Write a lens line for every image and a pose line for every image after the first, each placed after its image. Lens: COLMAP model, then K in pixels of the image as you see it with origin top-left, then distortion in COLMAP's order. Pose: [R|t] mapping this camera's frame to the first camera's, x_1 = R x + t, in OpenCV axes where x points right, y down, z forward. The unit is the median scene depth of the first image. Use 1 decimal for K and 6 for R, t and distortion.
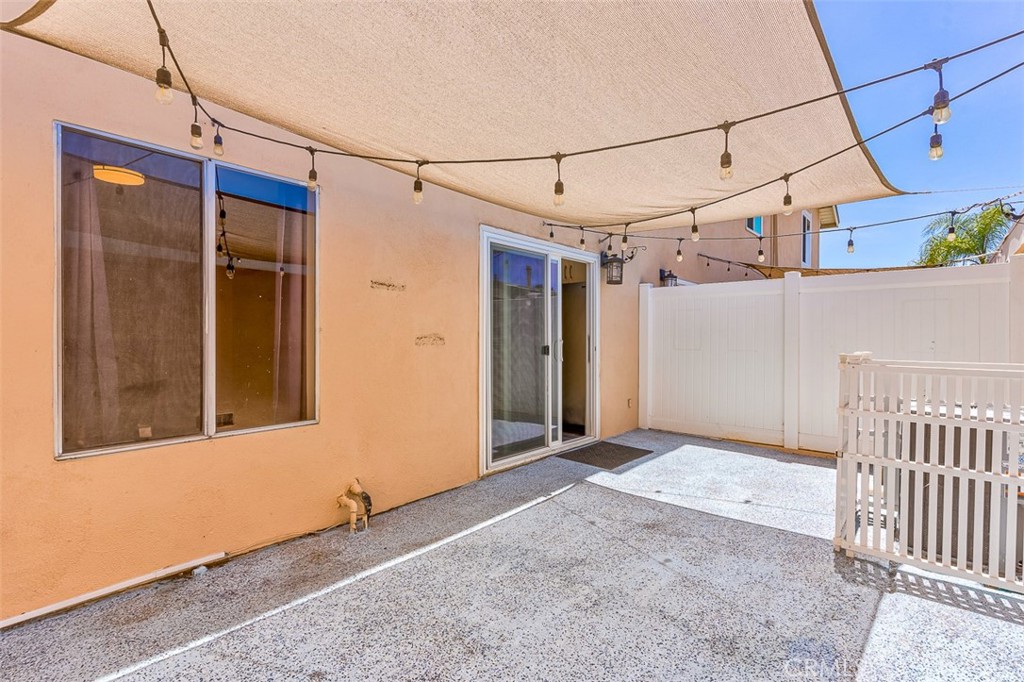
lens RADIAL K [[476.0, 0, 512.0], [0, 476.0, 341.0], [0, 0, 1]] dist [0.000575, 0.000185]
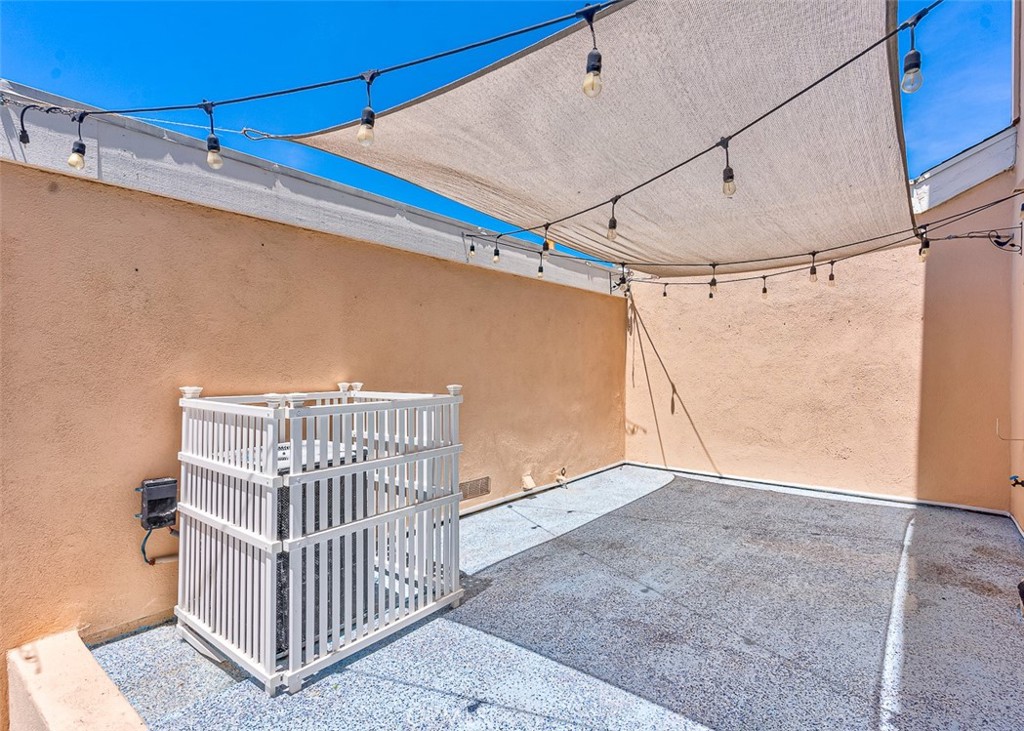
lens RADIAL K [[518.6, 0, 512.0], [0, 518.6, 365.5], [0, 0, 1]] dist [-0.001440, -0.000666]
pose [[-0.999246, -0.010483, -0.037378, 0.643049], [-0.010869, 0.999890, 0.010139, -0.023672], [0.037268, 0.010538, -0.999250, 2.047096]]
